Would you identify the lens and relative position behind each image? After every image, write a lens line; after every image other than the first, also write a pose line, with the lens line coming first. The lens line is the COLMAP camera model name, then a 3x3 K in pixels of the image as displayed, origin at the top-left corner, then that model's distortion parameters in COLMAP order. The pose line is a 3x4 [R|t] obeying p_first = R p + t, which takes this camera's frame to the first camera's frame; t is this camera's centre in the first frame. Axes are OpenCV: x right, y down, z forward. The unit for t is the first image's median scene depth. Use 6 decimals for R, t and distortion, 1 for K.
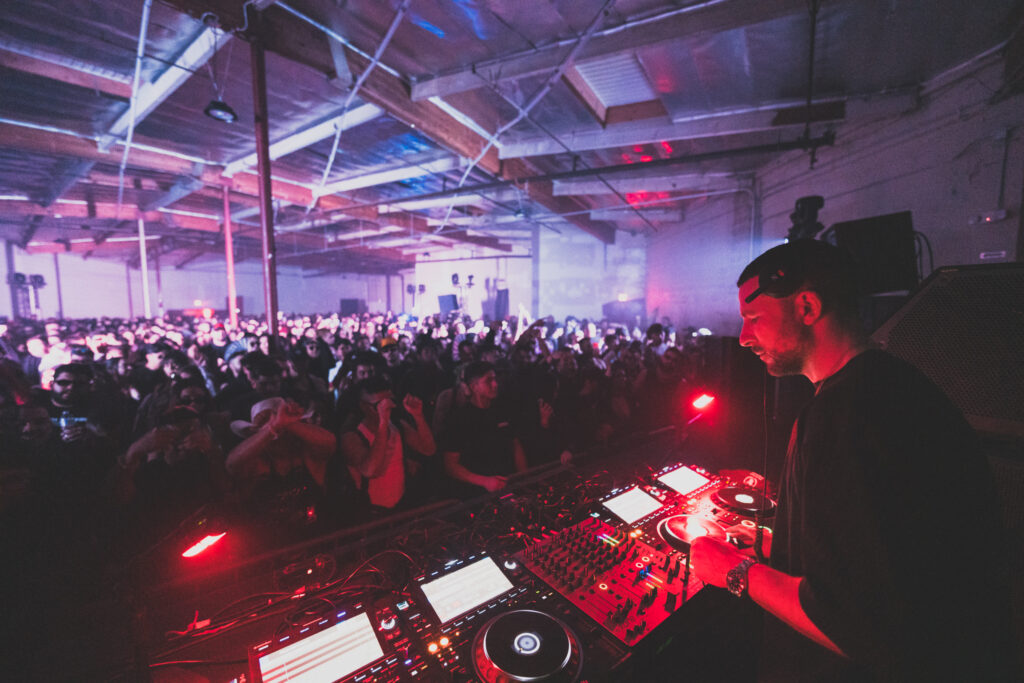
lens RADIAL K [[412.4, 0, 509.6], [0, 412.4, 345.5], [0, 0, 1]] dist [0.000063, -0.000484]
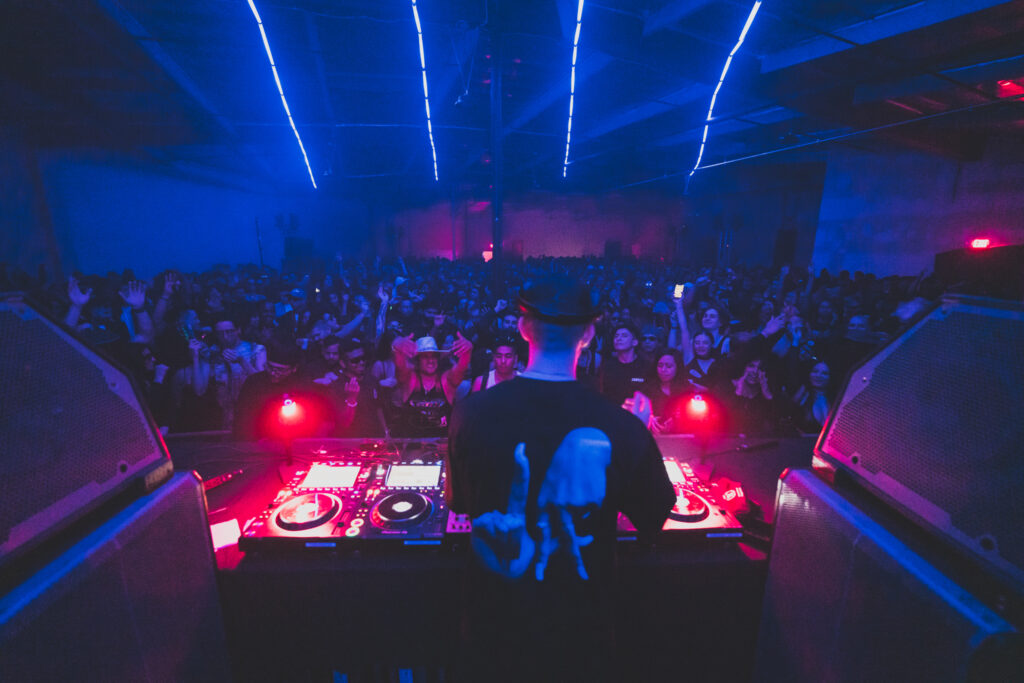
lens RADIAL K [[428.9, 0, 511.0], [0, 428.9, 343.9], [0, 0, 1]] dist [-0.001208, 0.000120]
pose [[0.807795, 0.134554, -0.573900, 1.063474], [-0.058523, 0.987096, 0.149055, -0.211167], [0.586551, -0.086819, 0.805246, -0.117644]]
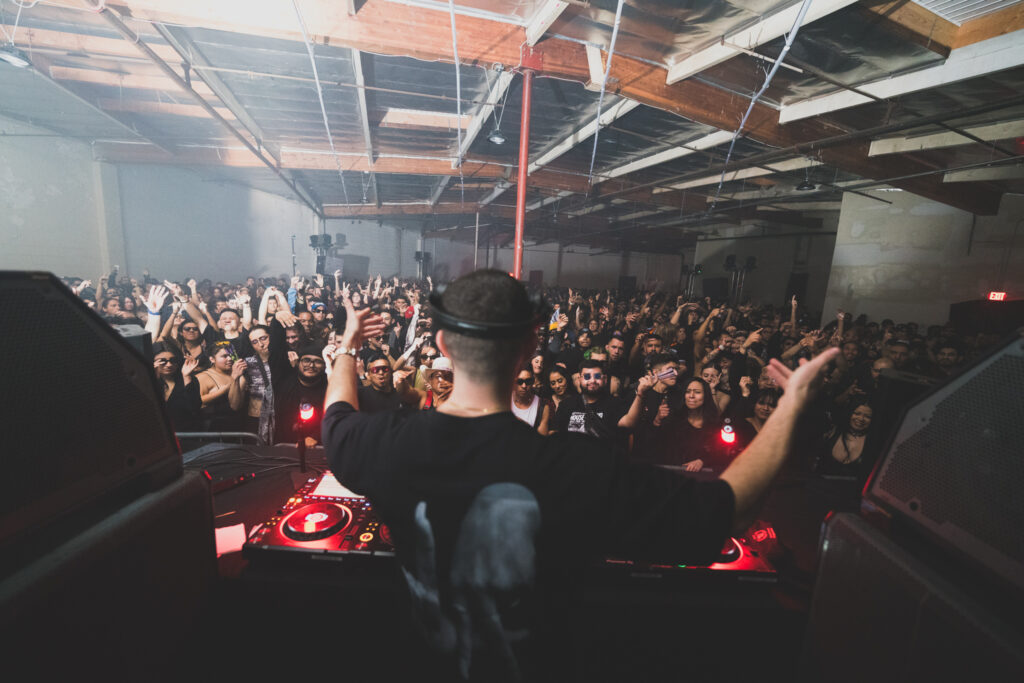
lens RADIAL K [[412.4, 0, 510.9], [0, 412.4, 343.8], [0, 0, 1]] dist [0.000063, -0.000484]
pose [[0.781830, 0.144759, -0.606454, 0.980213], [-0.112794, 0.989464, 0.090770, -0.161284], [0.613204, -0.002562, 0.789921, -0.074595]]
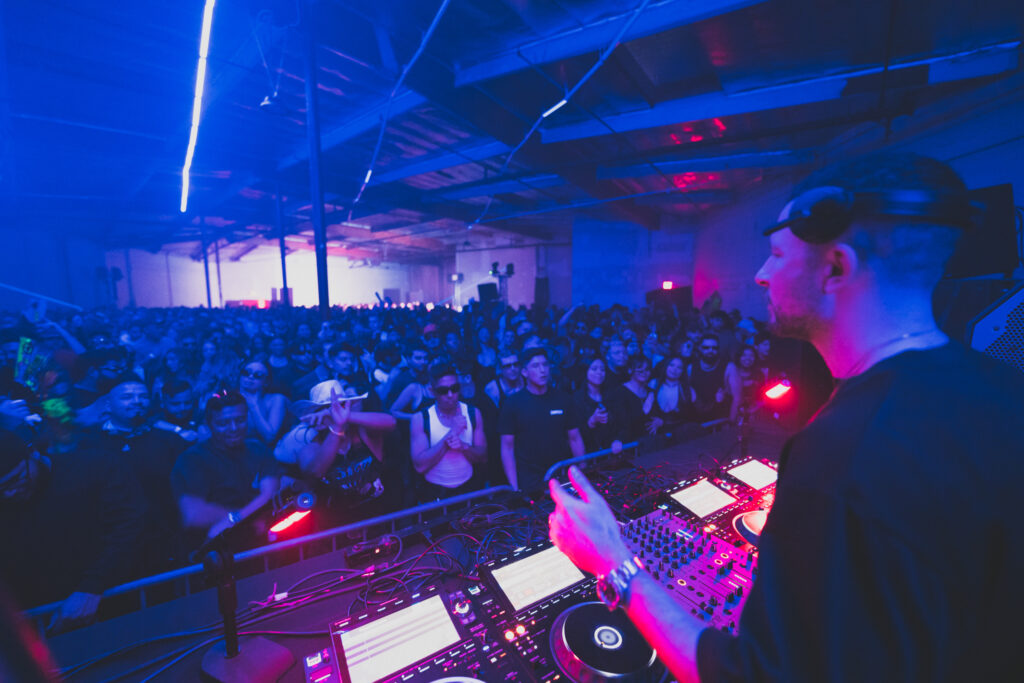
lens RADIAL K [[412.4, 0, 510.6], [0, 412.4, 343.5], [0, 0, 1]] dist [0.000063, -0.000484]
pose [[0.996085, 0.005841, -0.088211, -0.078539], [-0.004032, 0.999778, 0.020663, 0.018439], [0.088312, -0.020226, 0.995887, 0.034138]]
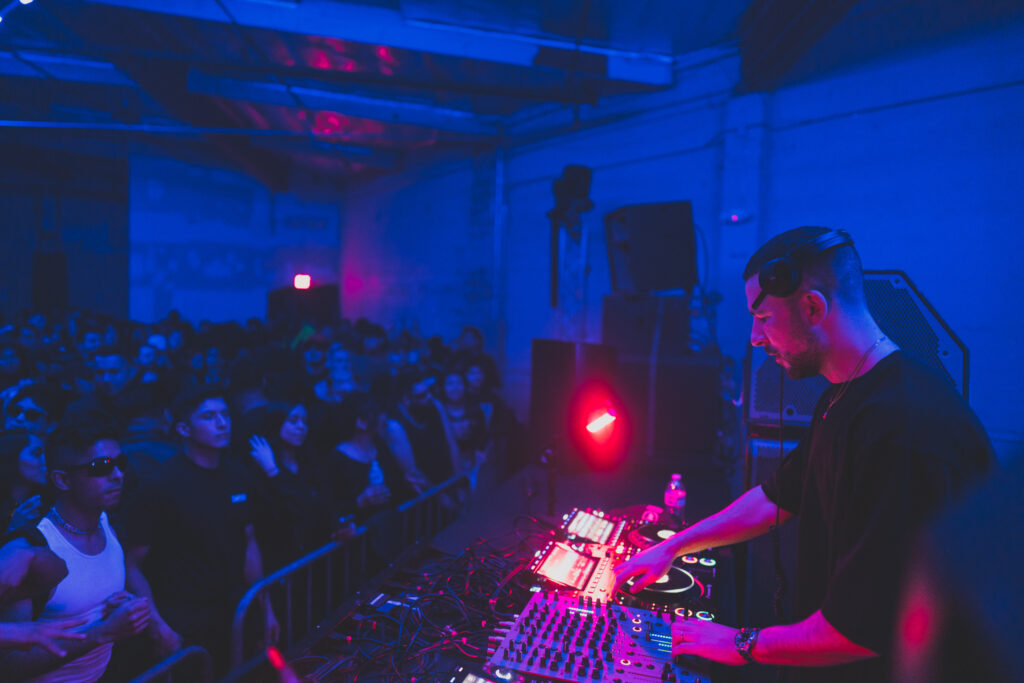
lens RADIAL K [[681.1, 0, 510.8], [0, 681.1, 347.2], [0, 0, 1]] dist [0.002464, 0.004287]
pose [[0.820011, -0.008879, 0.572279, -0.631541], [0.020755, 0.999683, -0.014229, 0.009917], [-0.571972, 0.023546, 0.819935, 0.061954]]
